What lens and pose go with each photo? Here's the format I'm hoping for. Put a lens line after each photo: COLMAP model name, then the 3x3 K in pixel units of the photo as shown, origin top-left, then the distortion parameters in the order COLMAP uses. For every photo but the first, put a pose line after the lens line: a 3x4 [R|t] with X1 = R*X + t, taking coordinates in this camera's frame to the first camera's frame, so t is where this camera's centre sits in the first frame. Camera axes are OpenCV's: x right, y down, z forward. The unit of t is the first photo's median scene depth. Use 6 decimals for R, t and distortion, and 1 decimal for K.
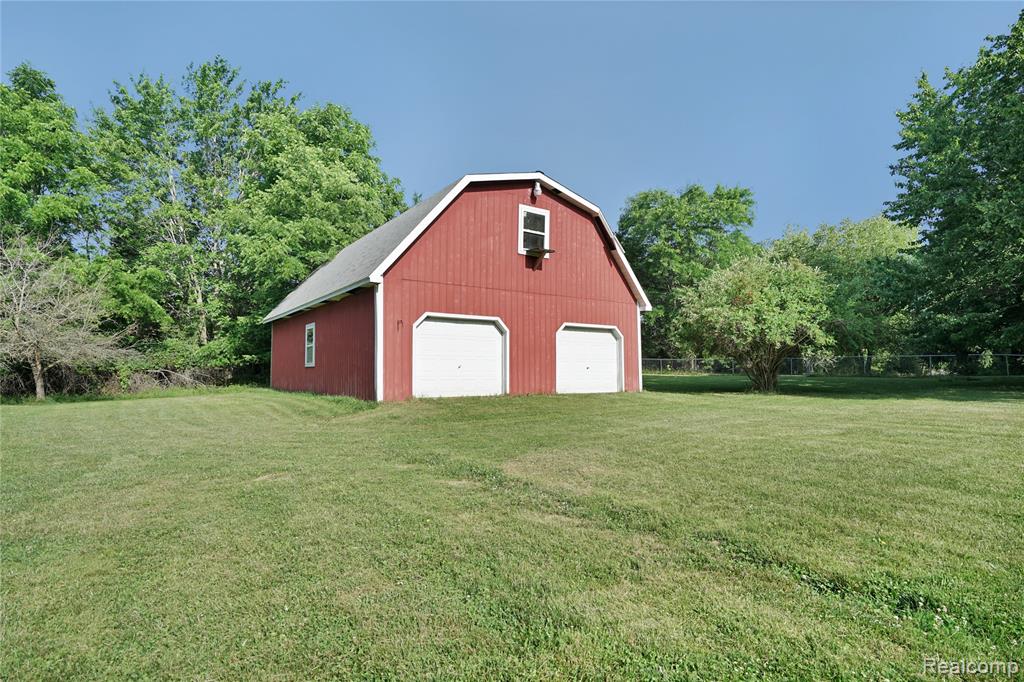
lens RADIAL K [[510.7, 0, 508.1], [0, 510.7, 340.1], [0, 0, 1]] dist [0.001137, 0.000997]
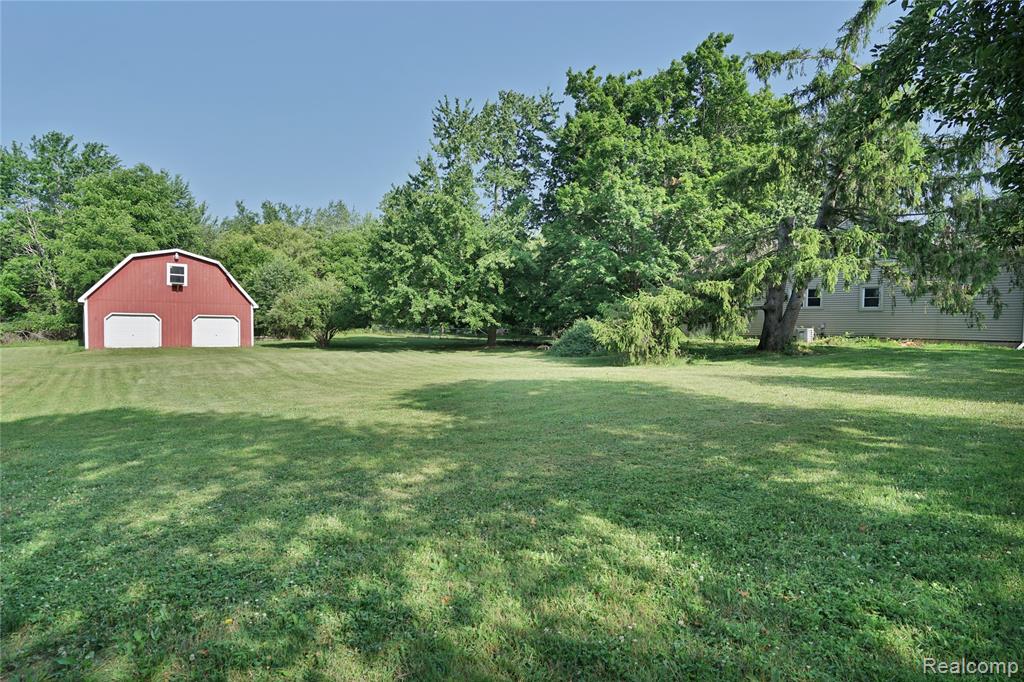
lens RADIAL K [[510.7, 0, 516.2], [0, 510.7, 341.8], [0, 0, 1]] dist [0.001137, 0.000997]
pose [[0.996326, 0.010771, 0.084959, 1.346089], [-0.018411, 0.995802, 0.089663, -0.147182], [-0.083637, -0.090898, 0.992342, -1.376973]]
